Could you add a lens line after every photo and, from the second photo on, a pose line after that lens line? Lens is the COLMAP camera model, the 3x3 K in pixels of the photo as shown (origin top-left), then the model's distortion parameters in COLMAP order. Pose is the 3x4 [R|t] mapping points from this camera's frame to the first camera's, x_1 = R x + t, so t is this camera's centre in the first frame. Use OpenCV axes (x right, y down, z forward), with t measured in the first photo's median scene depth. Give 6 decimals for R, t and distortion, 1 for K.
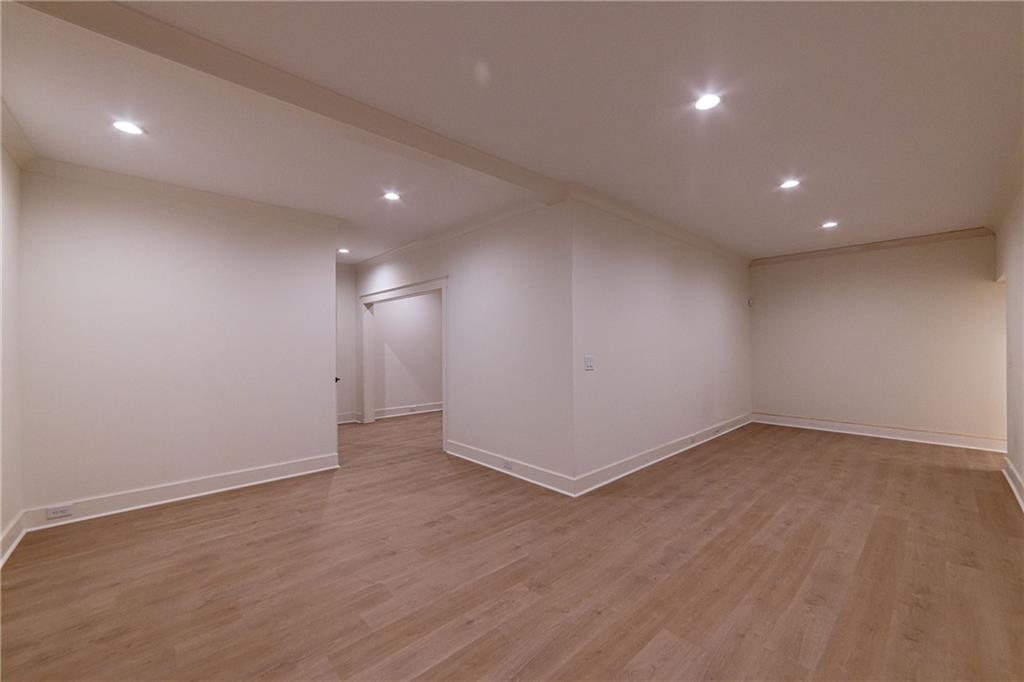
lens RADIAL K [[410.5, 0, 512.0], [0, 410.5, 341.0], [0, 0, 1]] dist [0.000487, 0.000201]
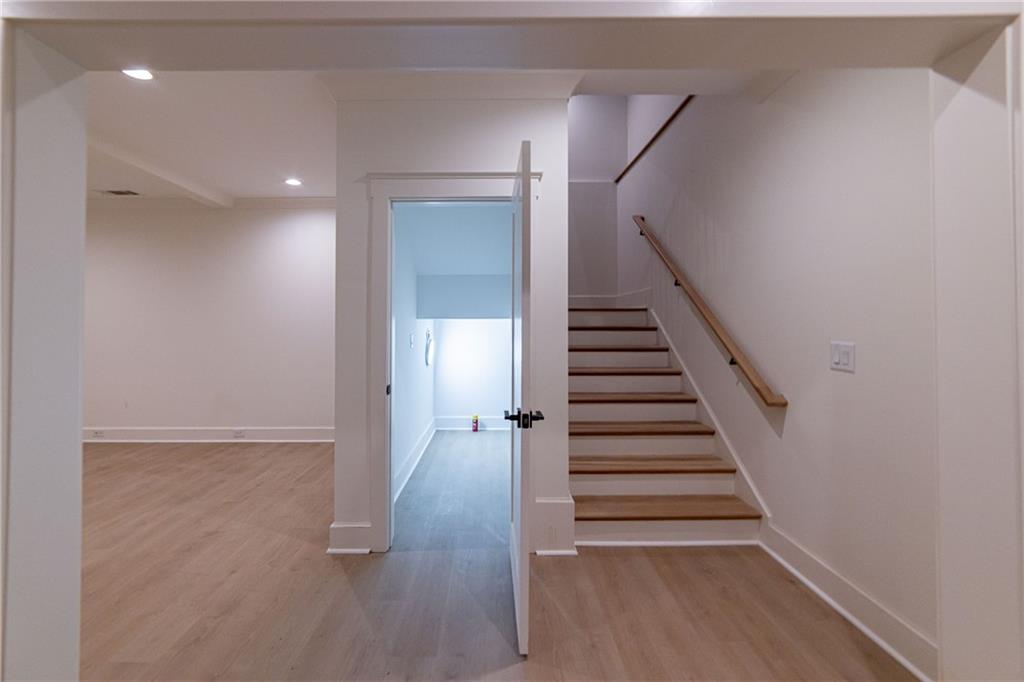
lens RADIAL K [[410.5, 0, 512.0], [0, 410.5, 341.0], [0, 0, 1]] dist [0.000487, 0.000201]
pose [[-0.671824, 0.005981, -0.740687, -0.255180], [-0.006251, 0.999886, 0.013744, 0.040396], [0.740684, 0.013864, -0.671710, 2.018763]]
